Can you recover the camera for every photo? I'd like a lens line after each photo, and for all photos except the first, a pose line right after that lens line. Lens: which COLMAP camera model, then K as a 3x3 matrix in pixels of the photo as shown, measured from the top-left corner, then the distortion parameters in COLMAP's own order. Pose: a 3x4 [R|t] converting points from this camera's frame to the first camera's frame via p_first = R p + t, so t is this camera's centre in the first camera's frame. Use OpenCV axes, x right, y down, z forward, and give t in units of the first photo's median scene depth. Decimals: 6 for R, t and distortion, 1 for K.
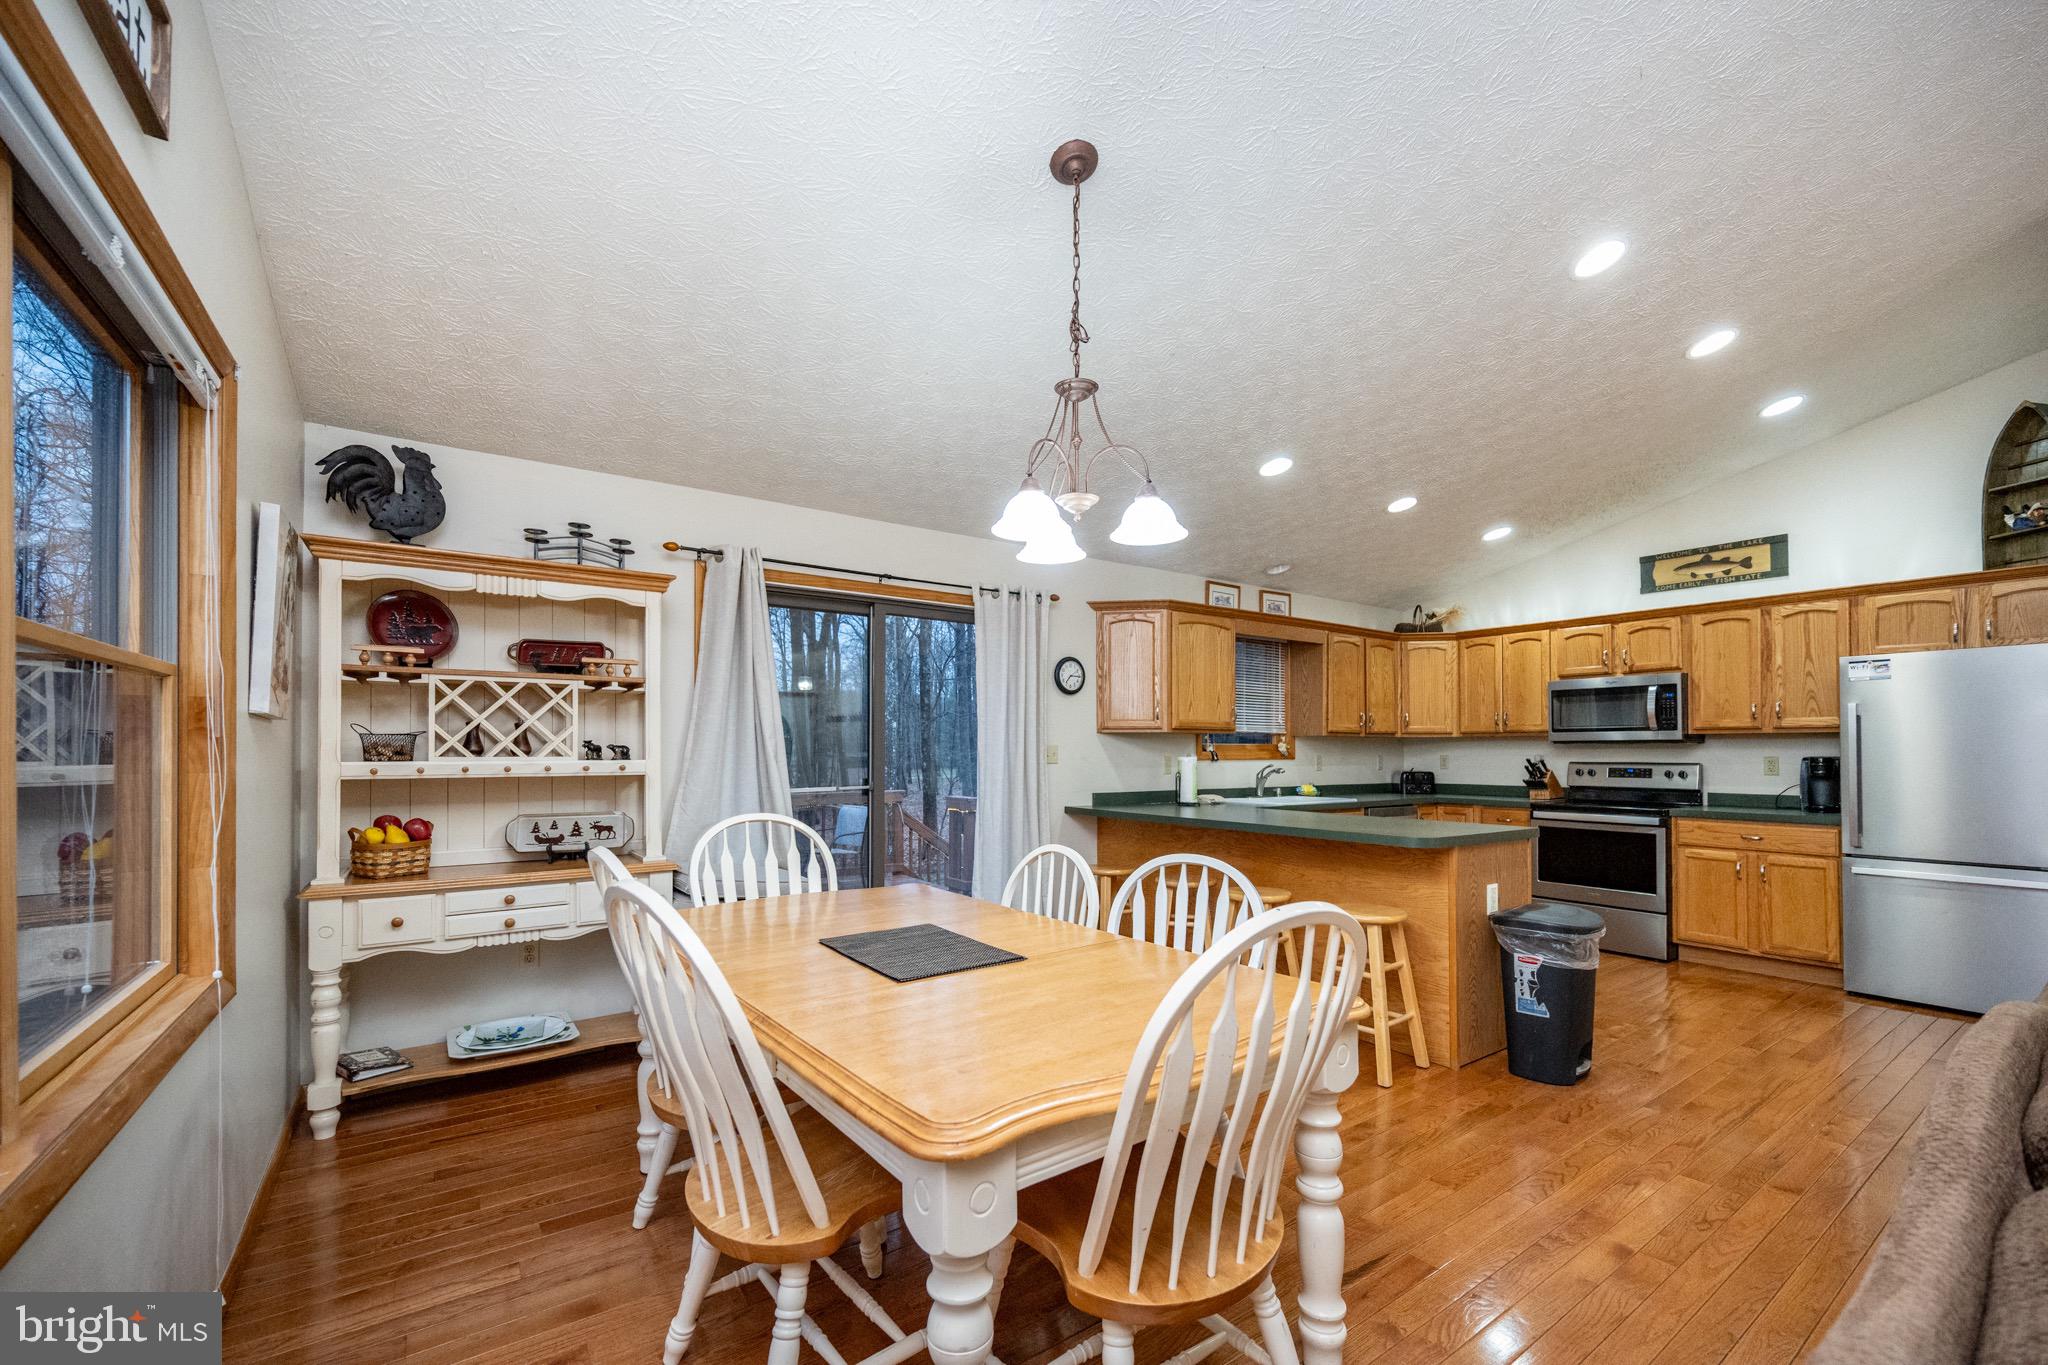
lens RADIAL K [[812.8, 0, 991.4], [0, 812.8, 748.4], [0, 0, 1]] dist [-0.004125, -0.000051]
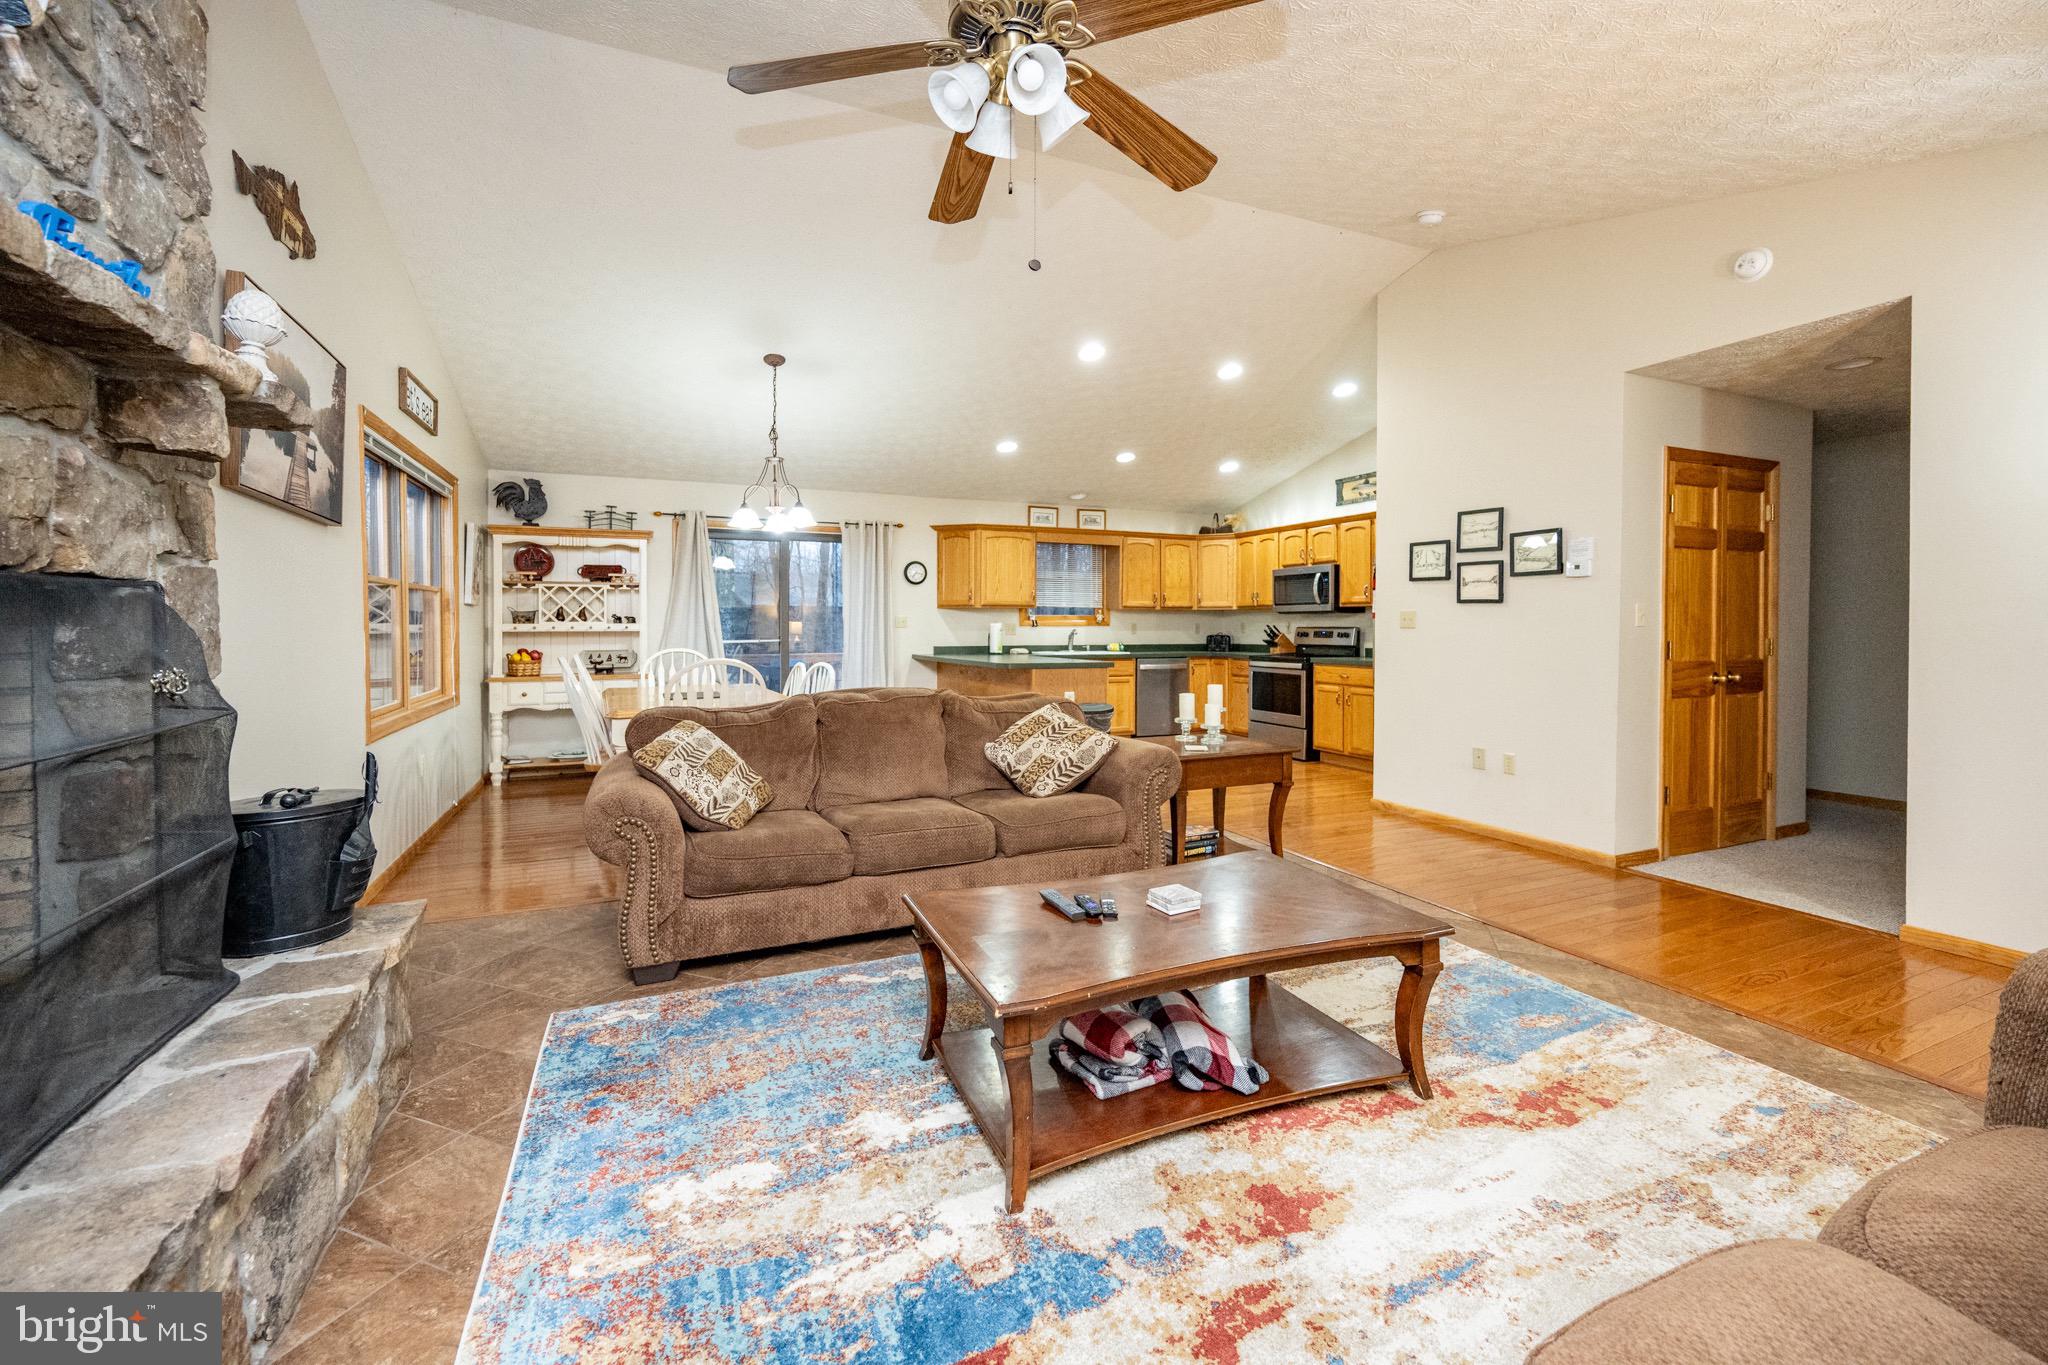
lens RADIAL K [[812.8, 0, 991.4], [0, 812.8, 631.9], [0, 0, 1]] dist [-0.004125, -0.000051]
pose [[0.982481, -0.000795, -0.186359, 0.552428], [0.002649, 0.999949, 0.009701, 0.012081], [0.186341, -0.010025, 0.982434, -0.559063]]
